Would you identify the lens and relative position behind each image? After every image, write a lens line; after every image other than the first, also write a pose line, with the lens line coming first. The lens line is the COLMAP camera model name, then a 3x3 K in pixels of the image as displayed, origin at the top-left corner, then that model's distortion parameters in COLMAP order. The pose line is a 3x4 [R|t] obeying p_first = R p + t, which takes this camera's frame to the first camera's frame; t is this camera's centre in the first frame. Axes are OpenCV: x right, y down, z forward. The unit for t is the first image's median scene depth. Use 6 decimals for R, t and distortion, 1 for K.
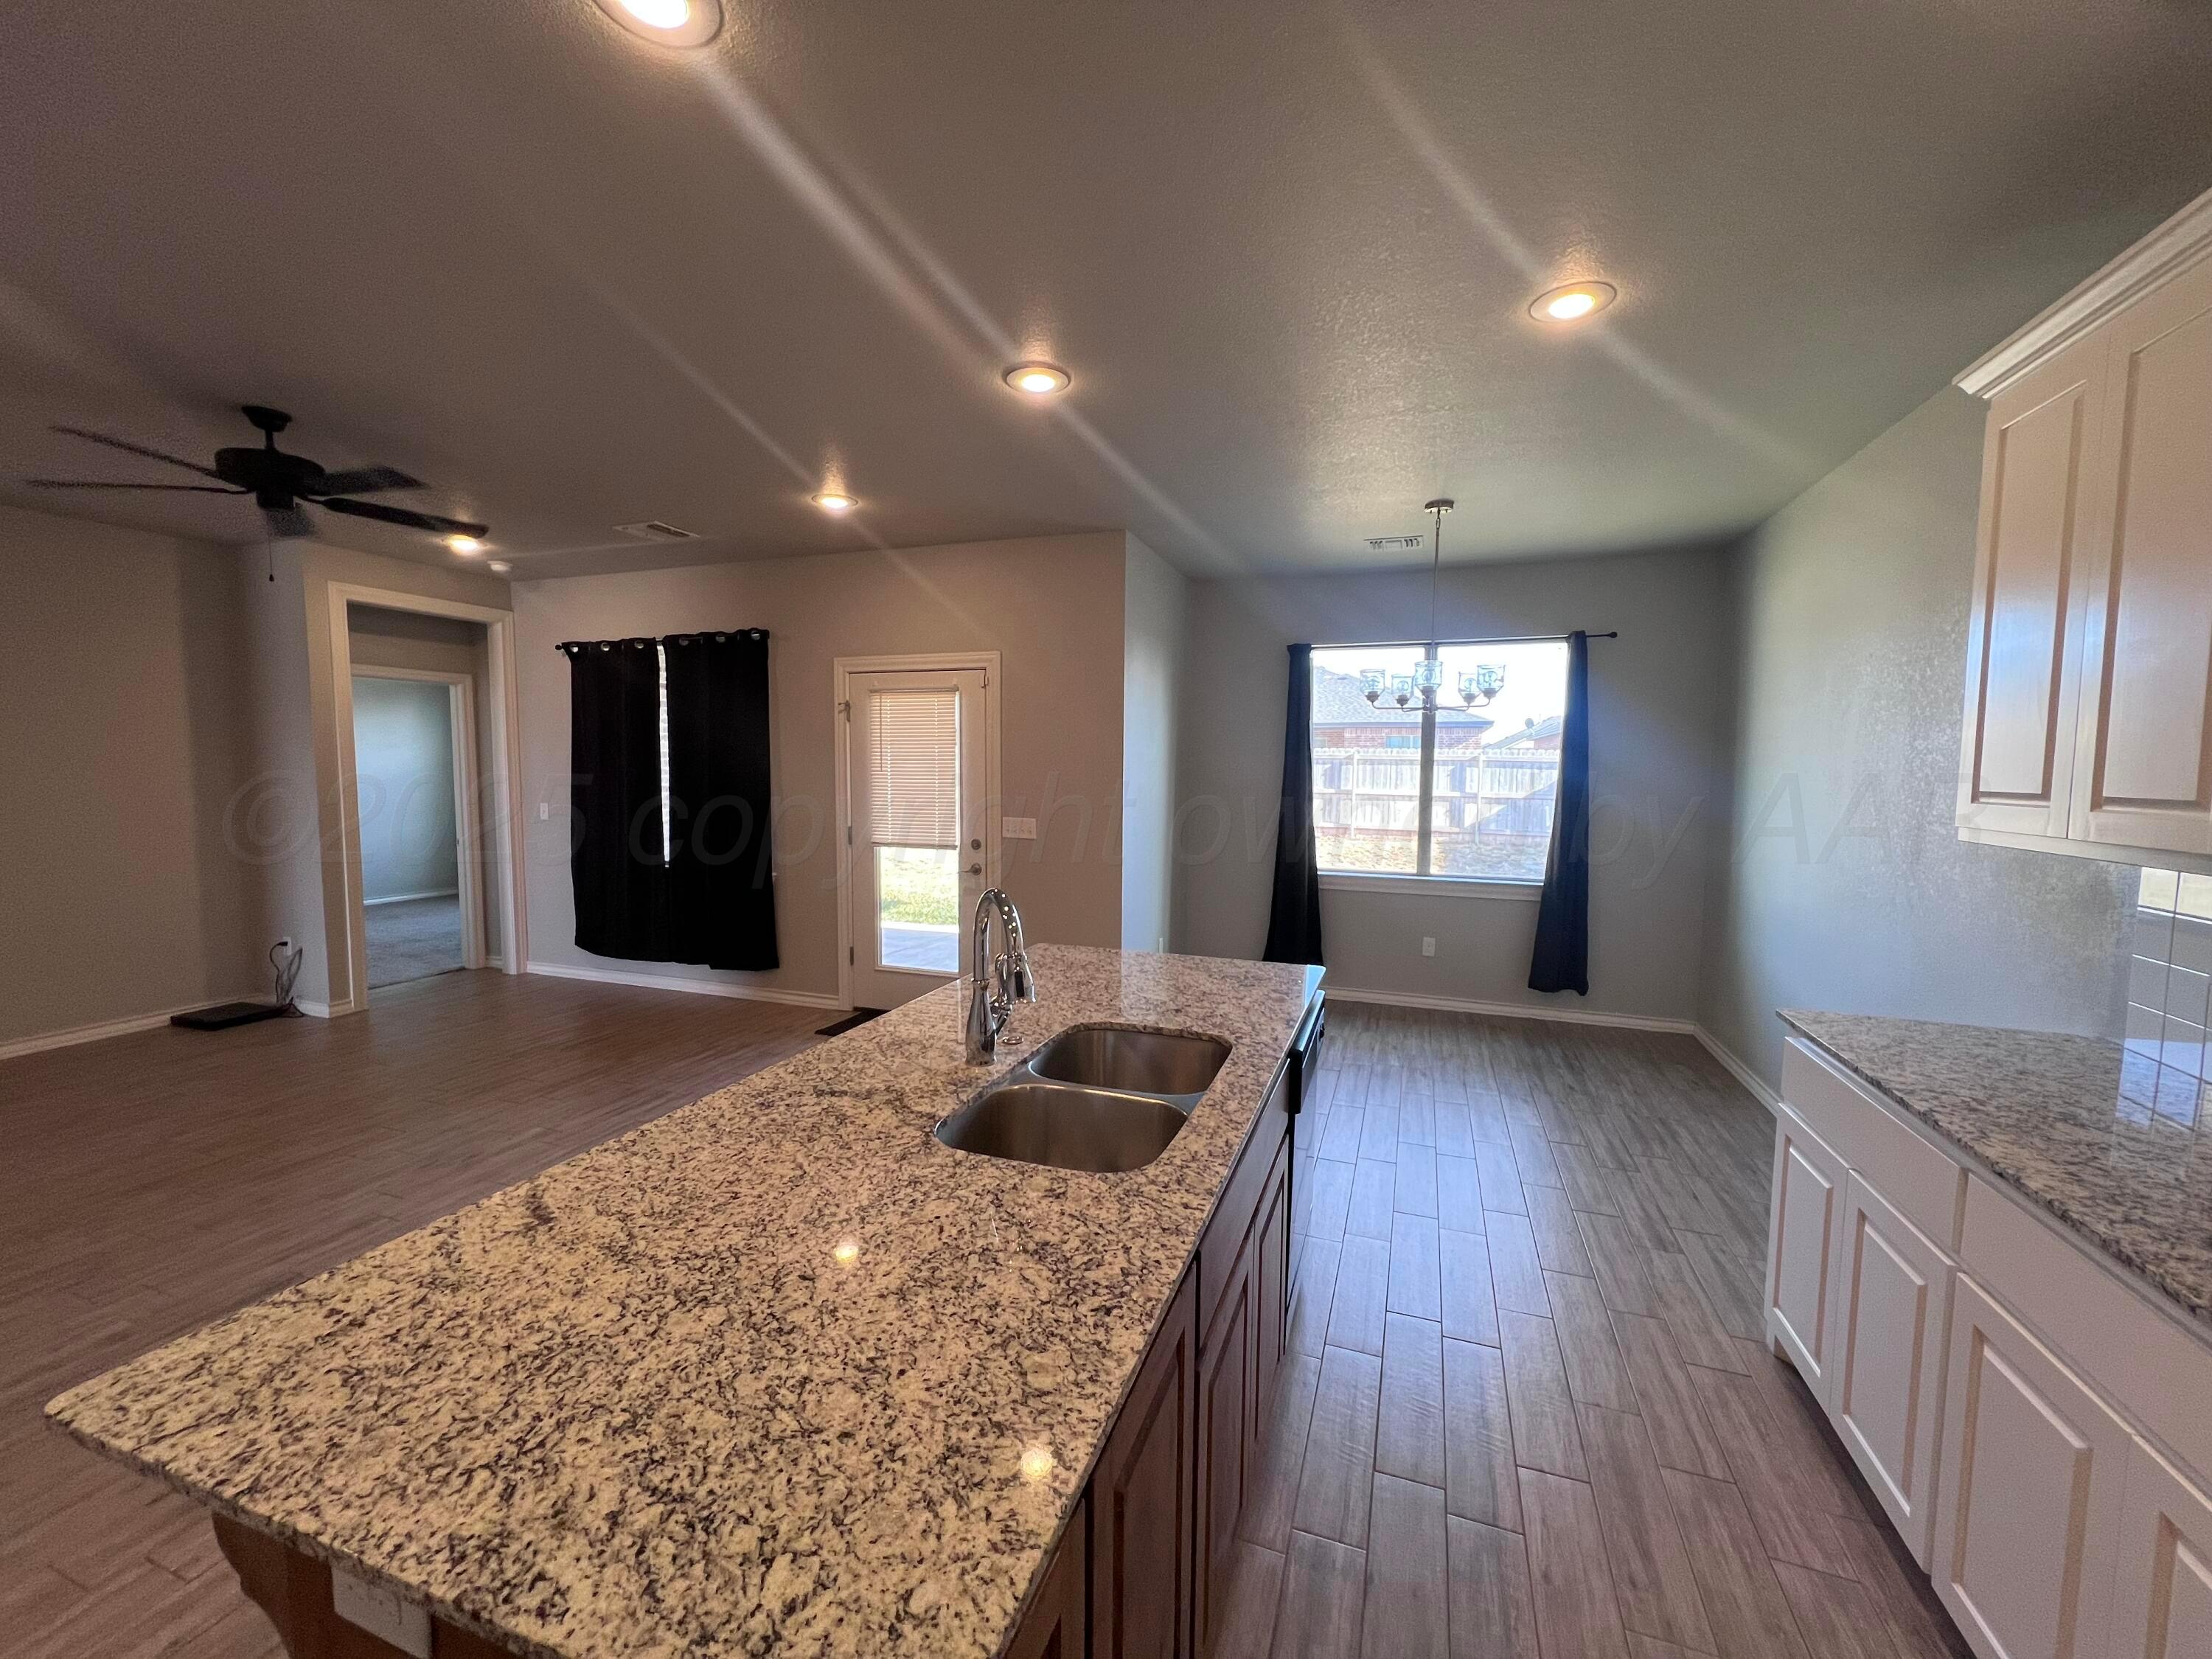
lens RADIAL K [[882.0, 0, 1106.0], [0, 882.0, 829.5], [0, 0, 1]] dist [0.000836, 0.000208]
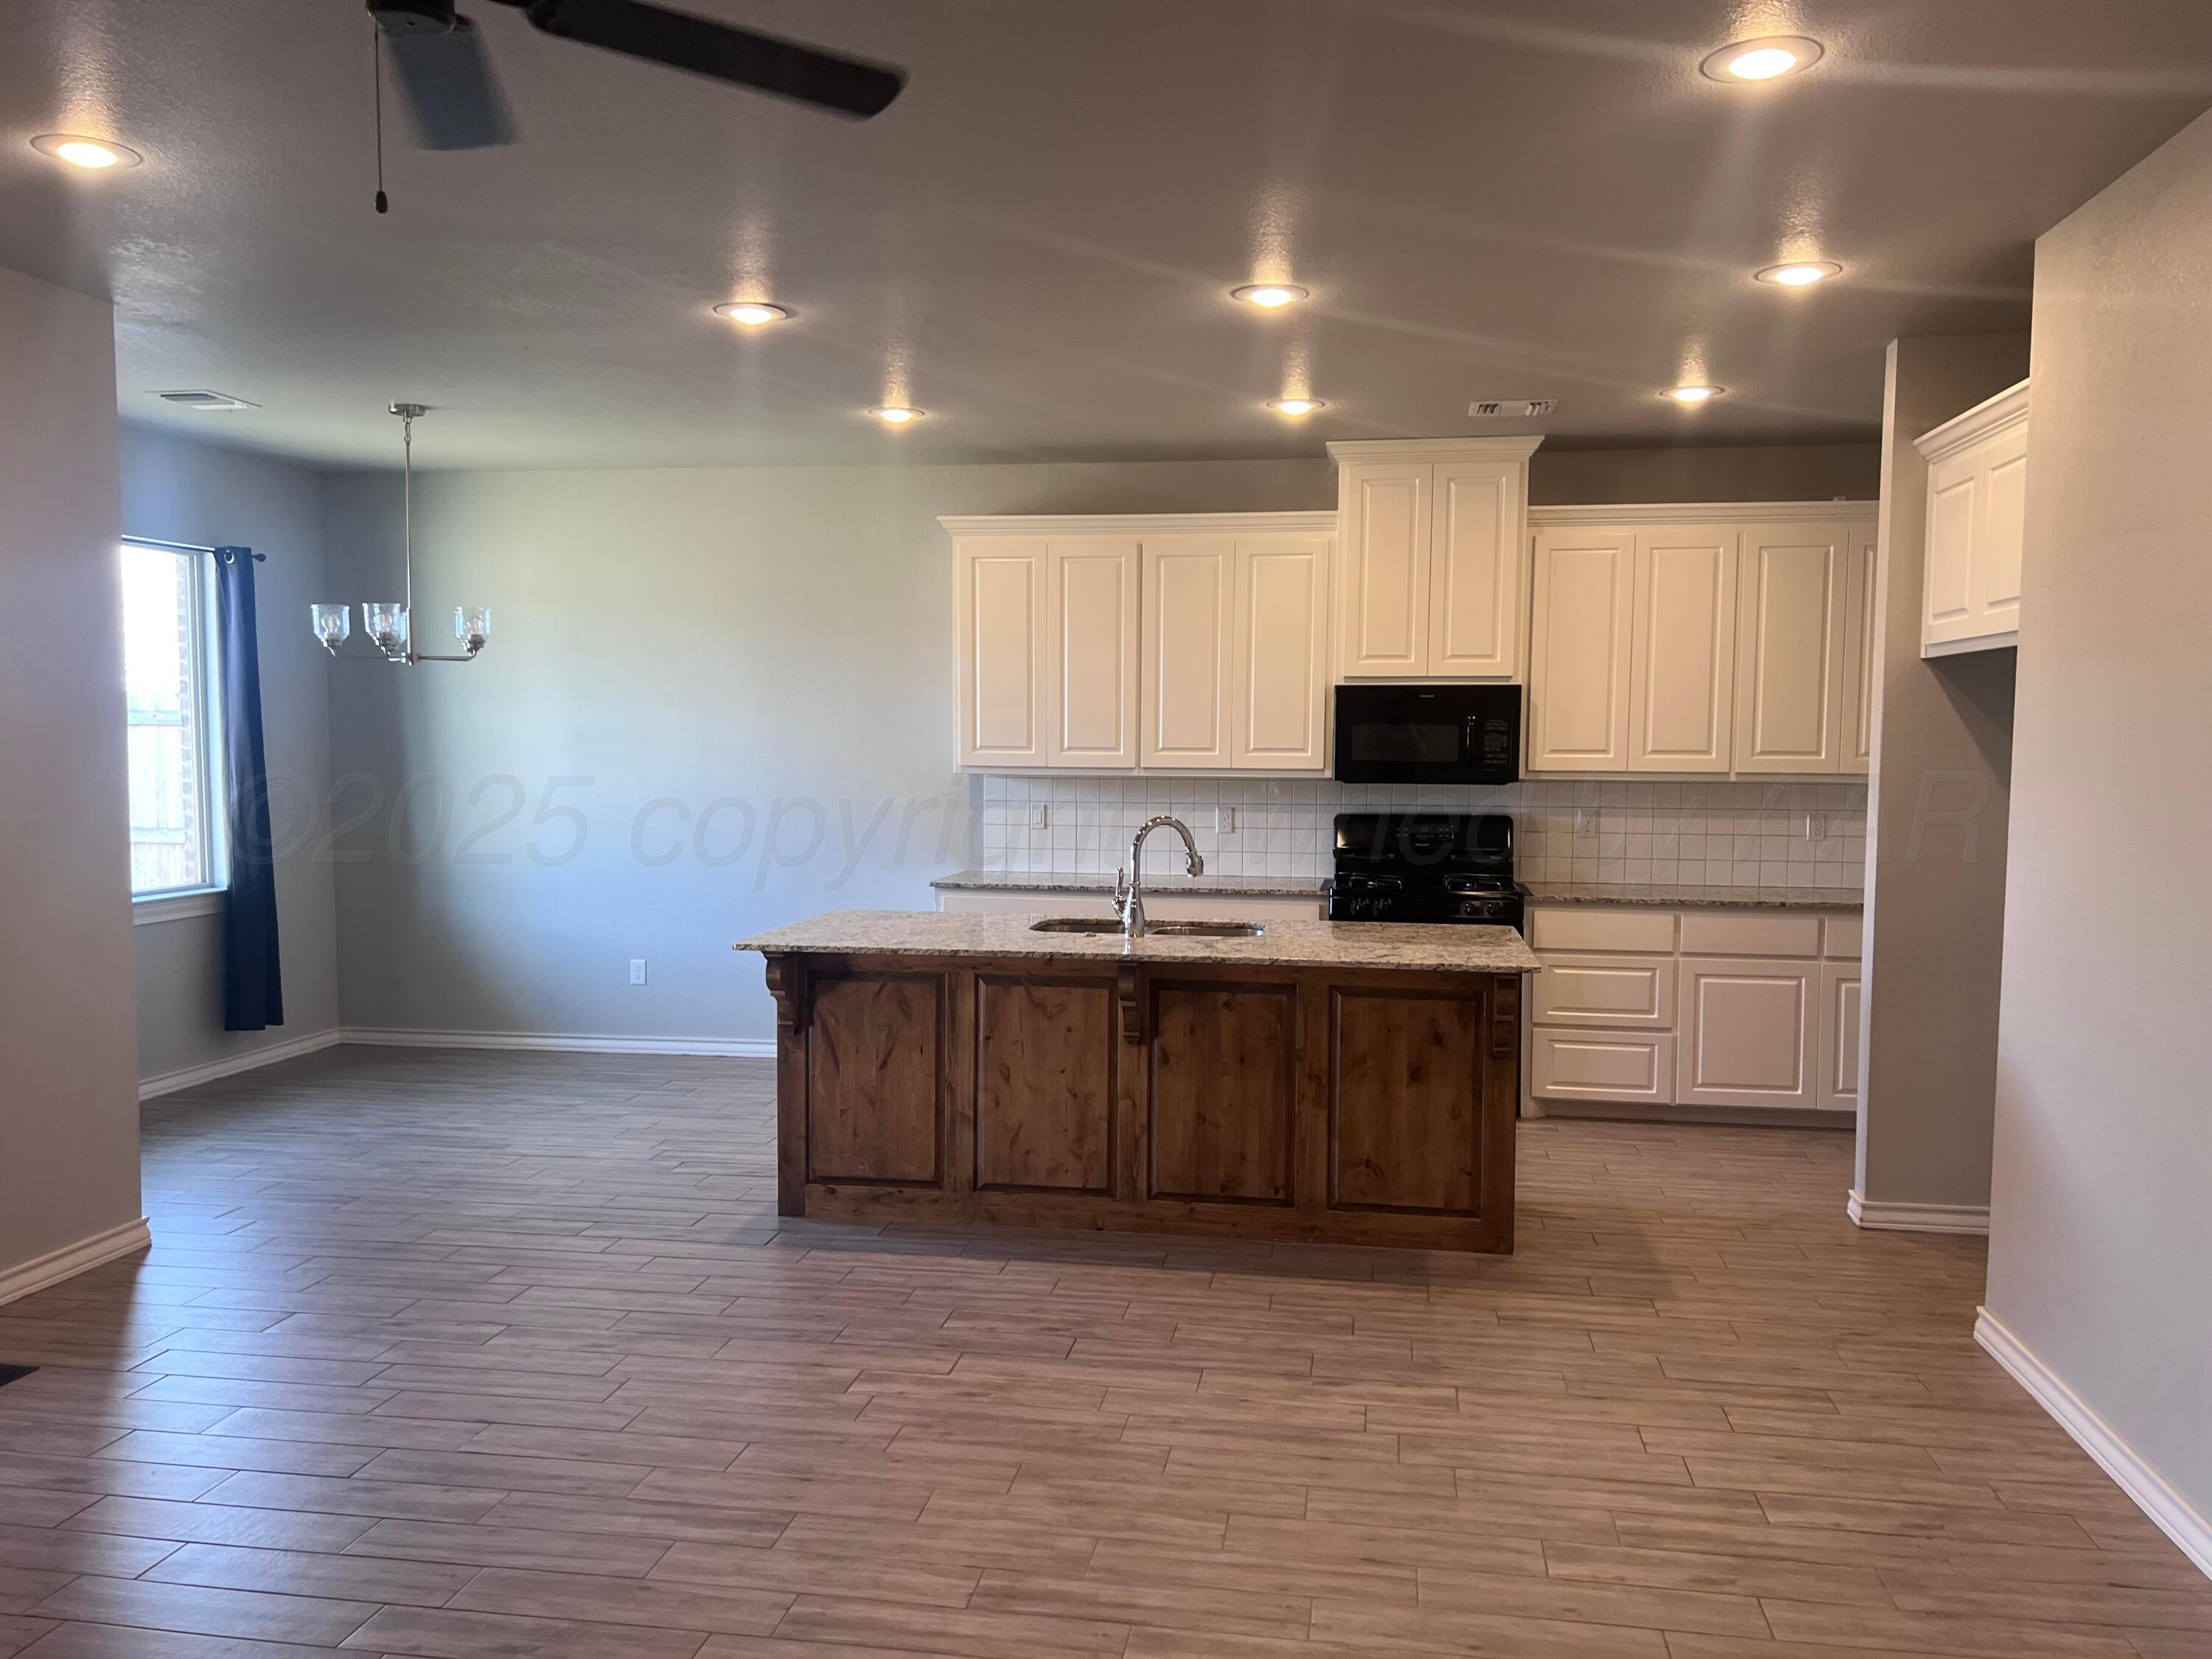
lens RADIAL K [[1635.4, 0, 1106.0], [0, 1635.4, 829.5], [0, 0, 1]] dist [0.153962, -0.248612]
pose [[-0.185014, -0.067485, 0.980416, -0.992933], [0.063137, 0.994762, 0.080387, -0.051800], [-0.980706, 0.076774, -0.179784, 0.533733]]
